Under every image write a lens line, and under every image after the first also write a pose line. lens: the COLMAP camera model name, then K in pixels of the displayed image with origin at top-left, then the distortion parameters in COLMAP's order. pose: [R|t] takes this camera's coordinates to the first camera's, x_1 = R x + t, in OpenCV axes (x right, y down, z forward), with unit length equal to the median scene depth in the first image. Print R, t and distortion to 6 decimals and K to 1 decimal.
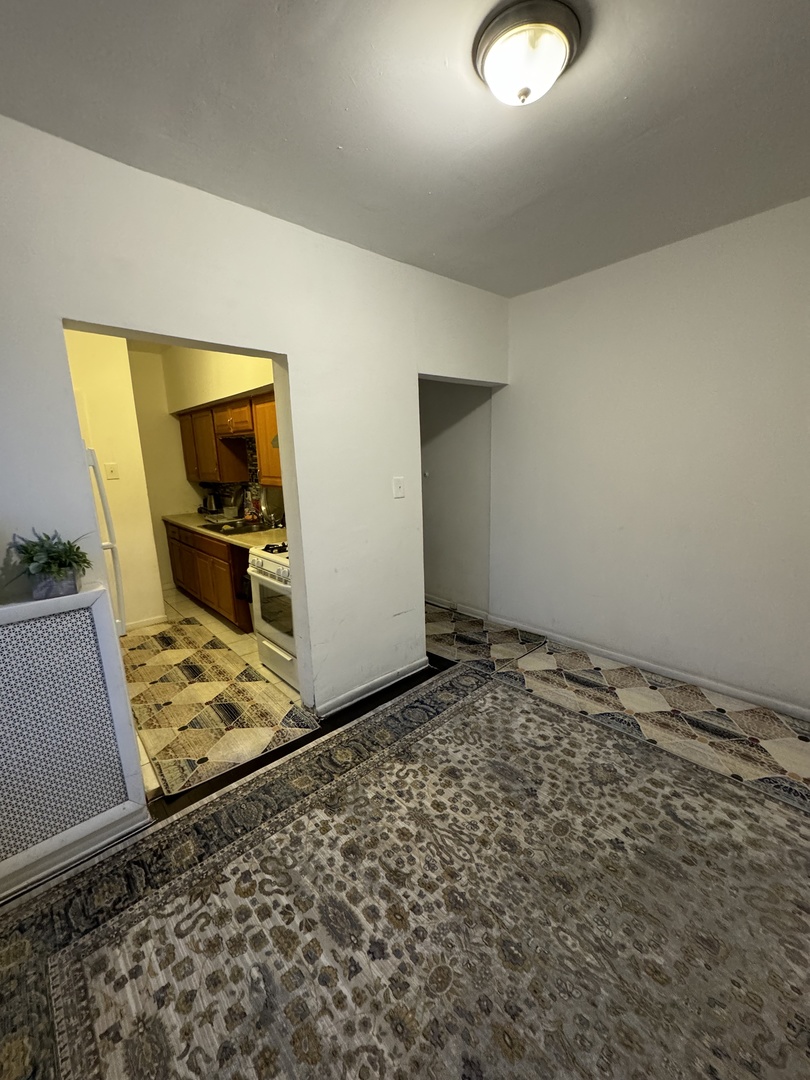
lens RADIAL K [[429.7, 0, 403.3], [0, 429.7, 540.5], [0, 0, 1]] dist [-0.001947, 0.000177]
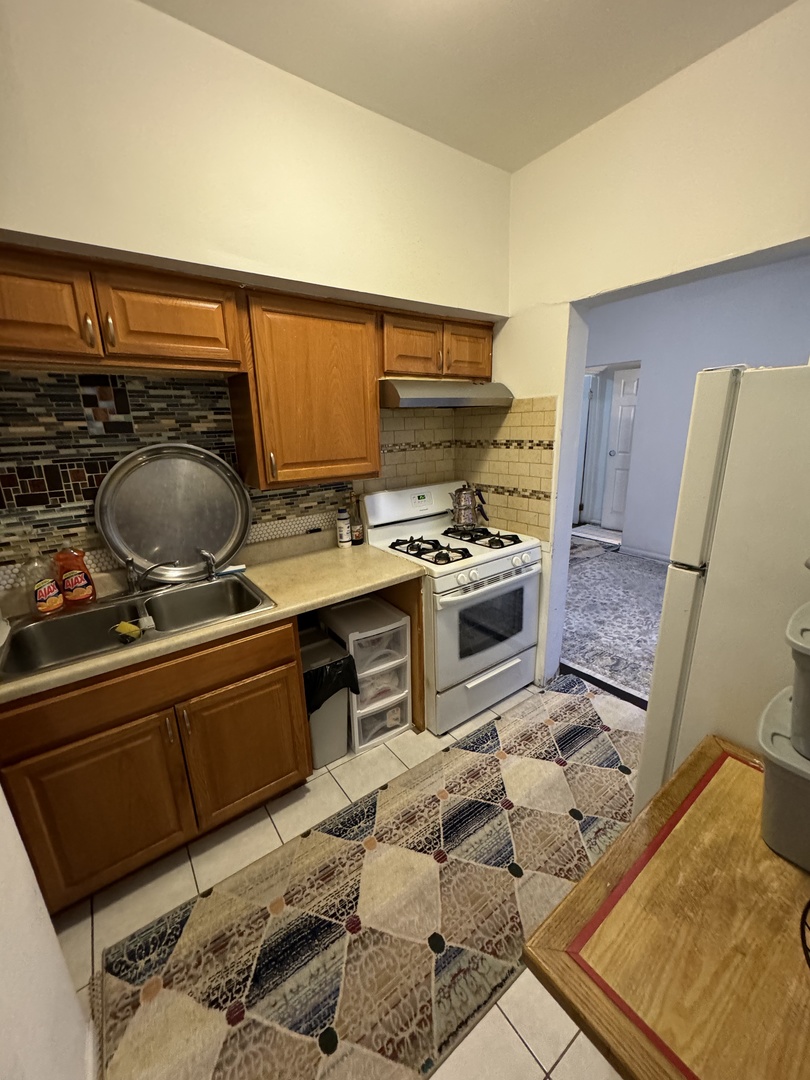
lens RADIAL K [[429.7, 0, 405.1], [0, 429.7, 539.9], [0, 0, 1]] dist [-0.001947, 0.000177]
pose [[0.100661, -0.241082, 0.965270, -1.322330], [0.221613, 0.951257, 0.214472, -0.230740], [-0.969925, 0.192327, 0.149181, 1.310813]]
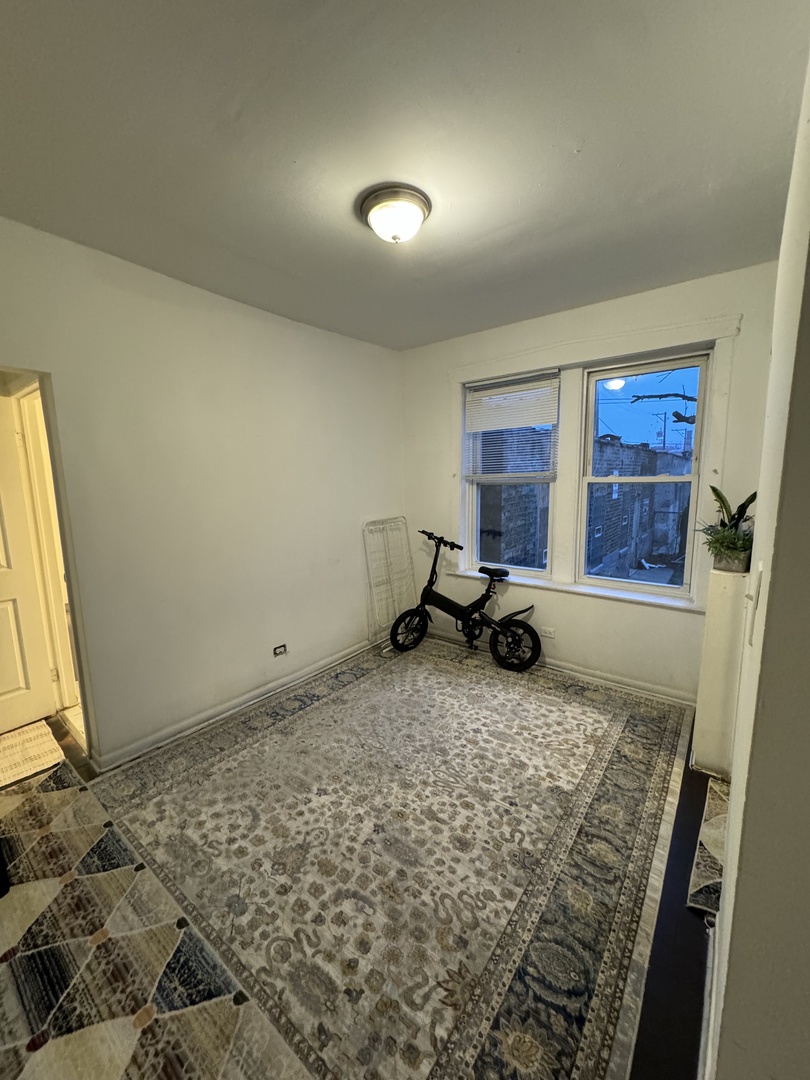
lens RADIAL K [[429.7, 0, 407.9], [0, 429.7, 542.2], [0, 0, 1]] dist [-0.001947, 0.000177]
pose [[-0.984690, 0.069588, -0.159819, 0.300181], [0.011245, 0.940307, 0.340141, -0.310176], [0.173949, 0.333137, -0.926694, 1.481751]]
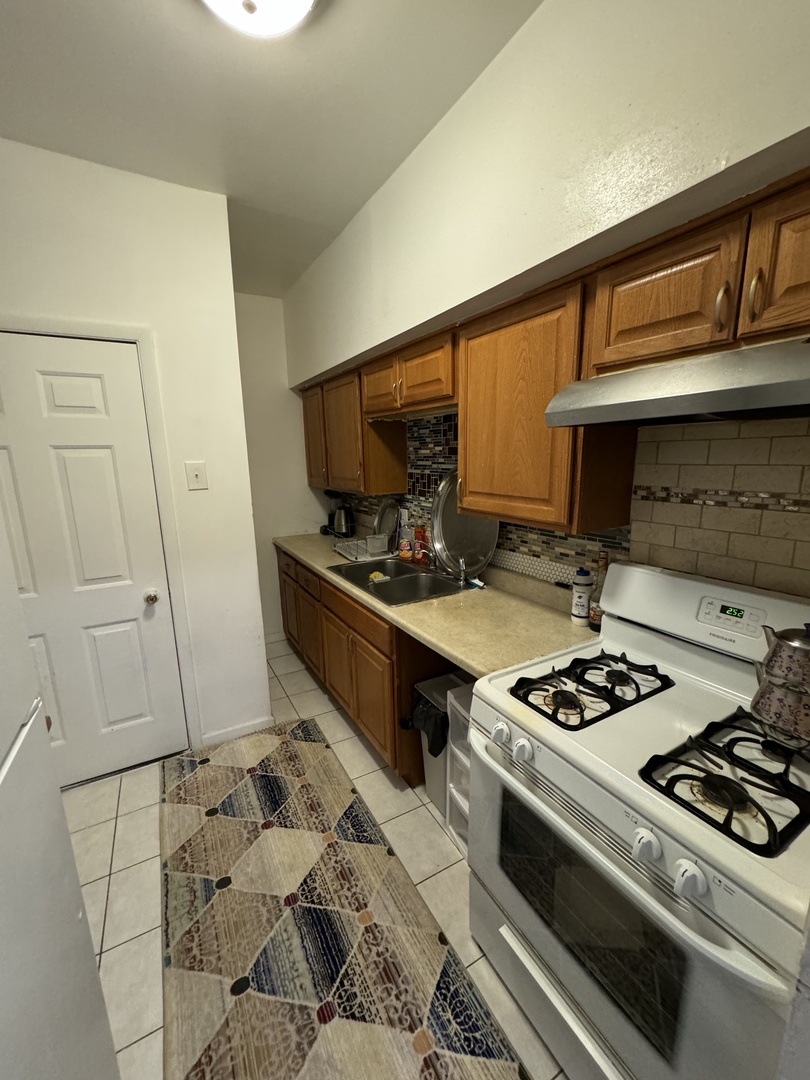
lens RADIAL K [[429.7, 0, 405.1], [0, 429.7, 539.9], [0, 0, 1]] dist [-0.001947, 0.000177]
pose [[0.977650, 0.049300, -0.204375, -0.482973], [-0.048985, 0.998778, 0.006603, -0.155192], [0.204451, 0.003556, 0.978870, 0.833987]]
